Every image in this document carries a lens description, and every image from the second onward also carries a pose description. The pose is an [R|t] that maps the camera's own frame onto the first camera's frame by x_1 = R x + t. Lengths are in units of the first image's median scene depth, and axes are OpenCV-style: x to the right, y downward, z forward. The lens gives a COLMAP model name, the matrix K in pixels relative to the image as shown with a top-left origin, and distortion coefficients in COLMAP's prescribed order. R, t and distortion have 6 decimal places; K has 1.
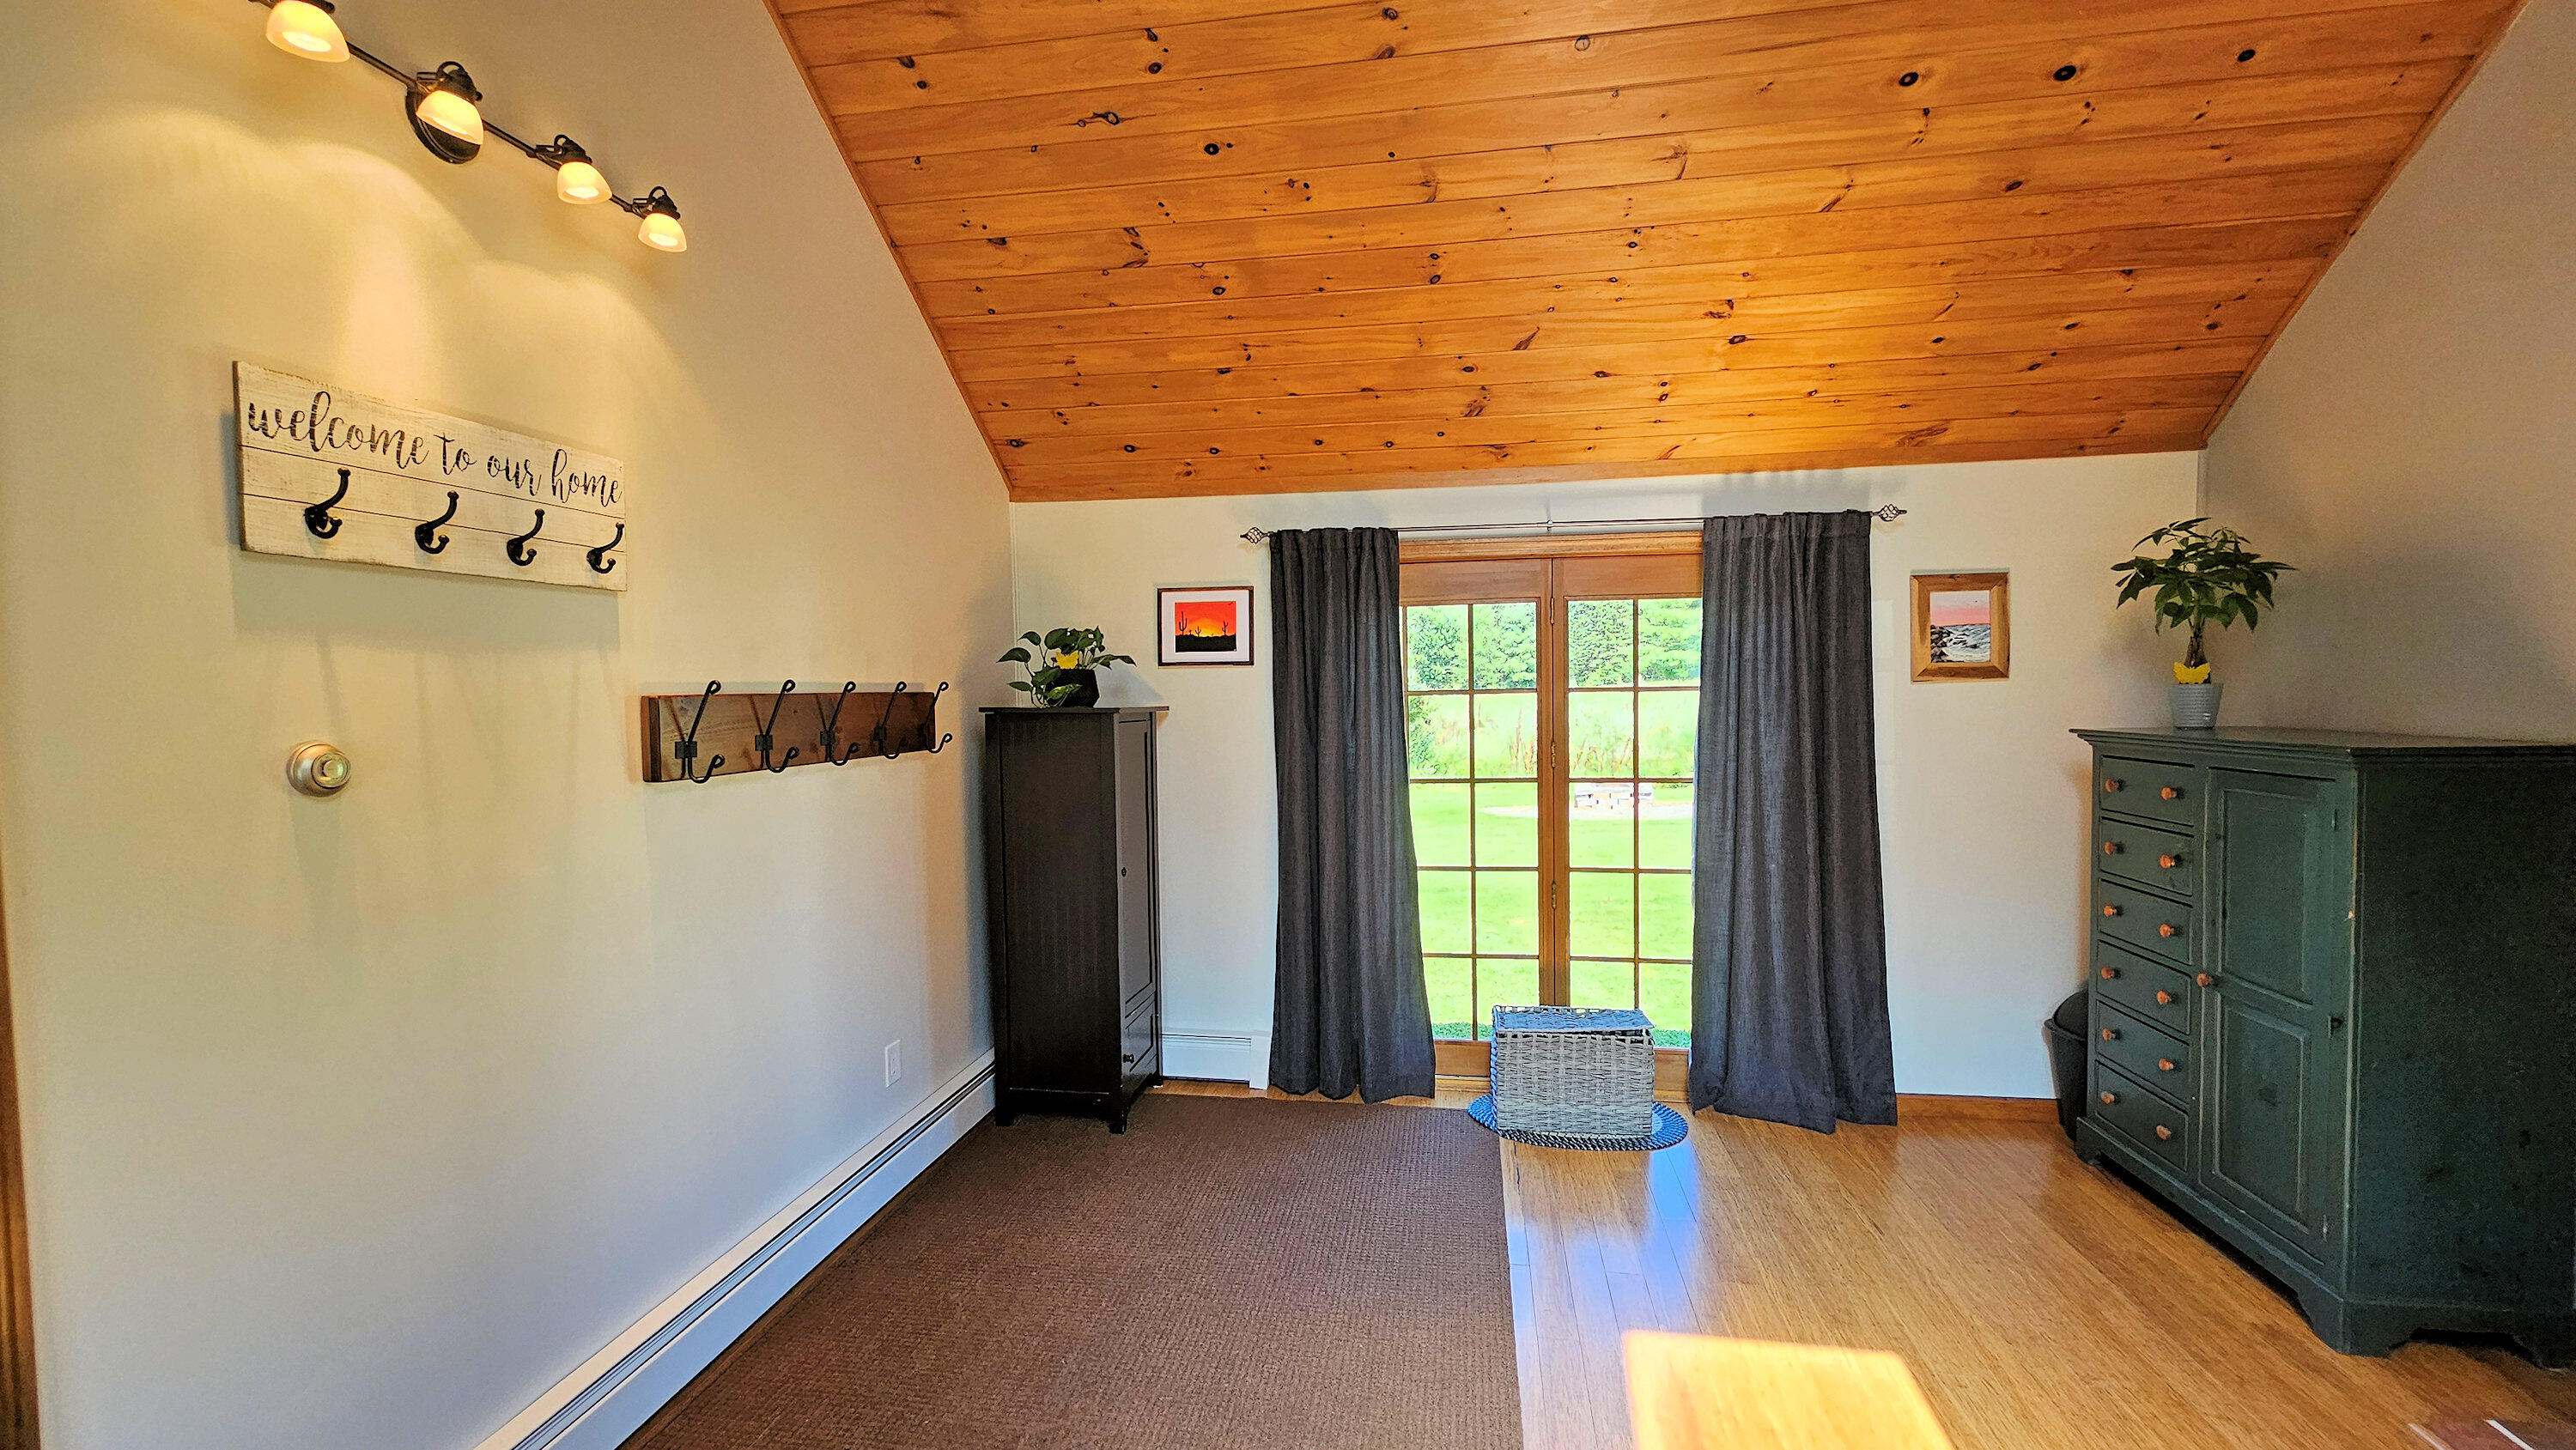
lens RADIAL K [[1056.8, 0, 1295.5], [0, 1056.8, 723.0], [0, 0, 1]] dist [0.000348, 0.000138]
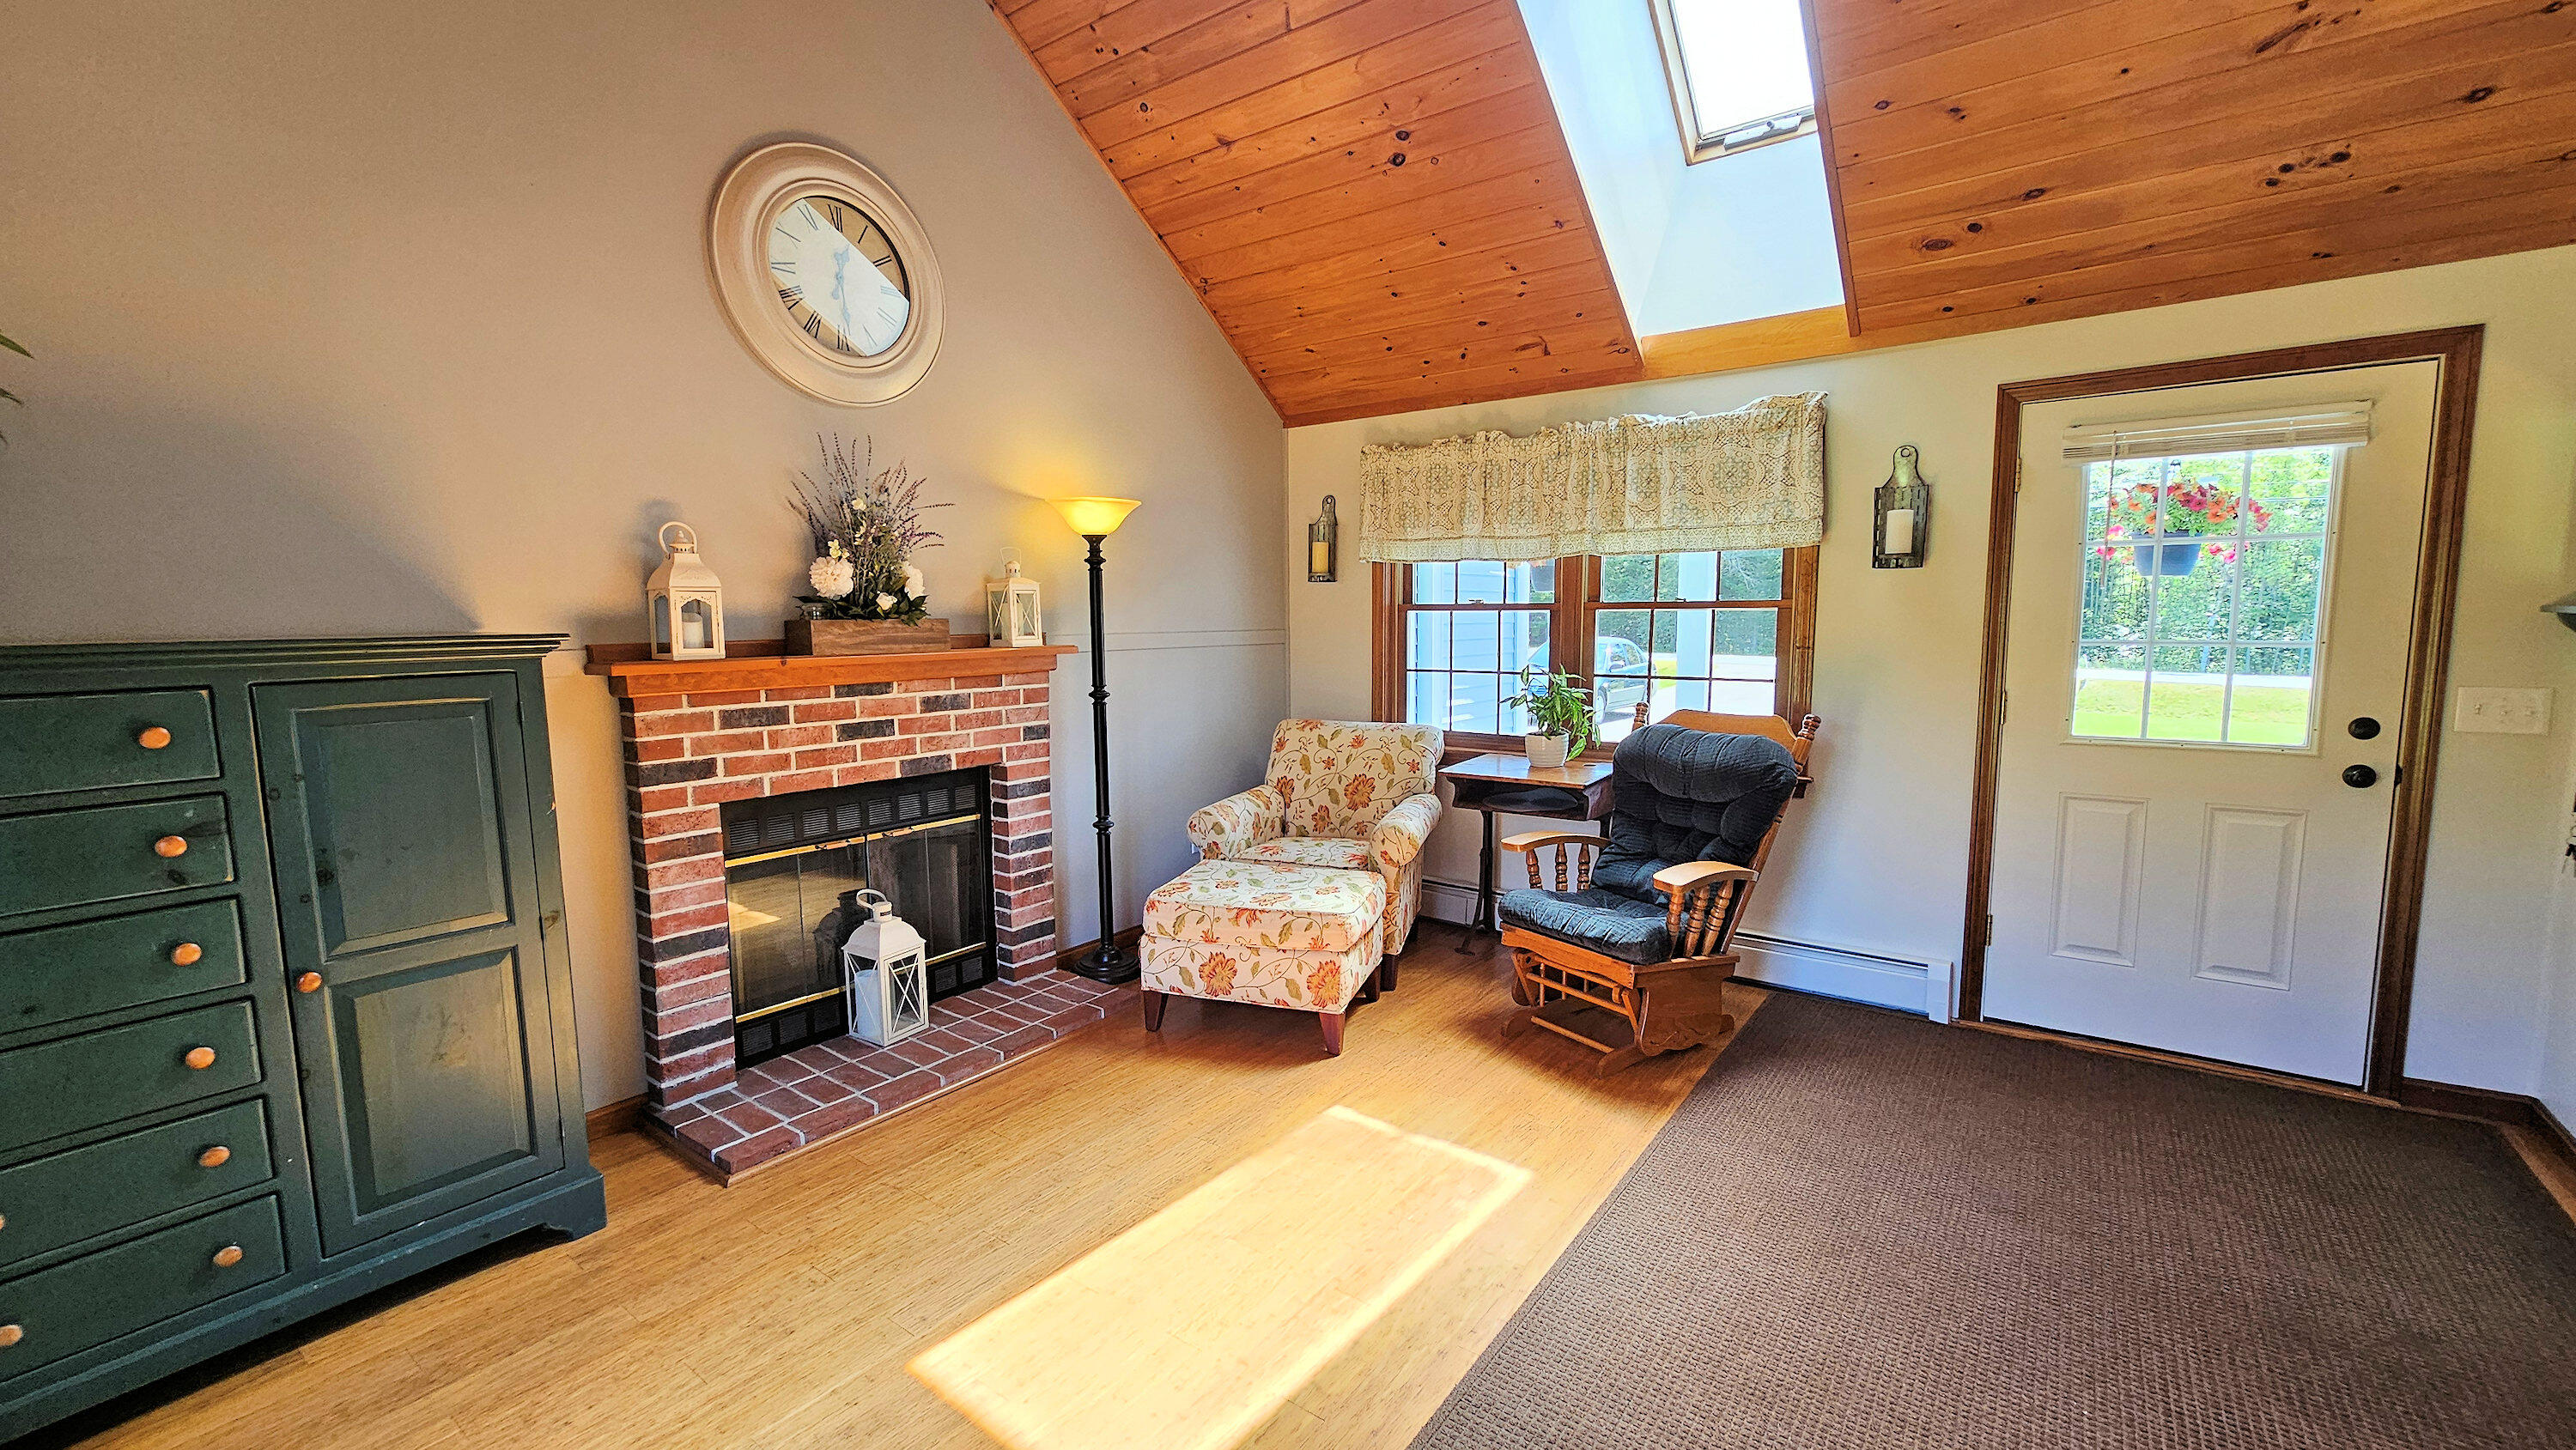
lens RADIAL K [[1056.8, 0, 1295.5], [0, 1056.8, 723.0], [0, 0, 1]] dist [0.000348, 0.000138]
pose [[-0.885299, -0.024220, 0.464391, -0.065338], [0.039817, 0.991027, 0.127591, 0.006407], [-0.463315, 0.131447, -0.876391, 1.437998]]
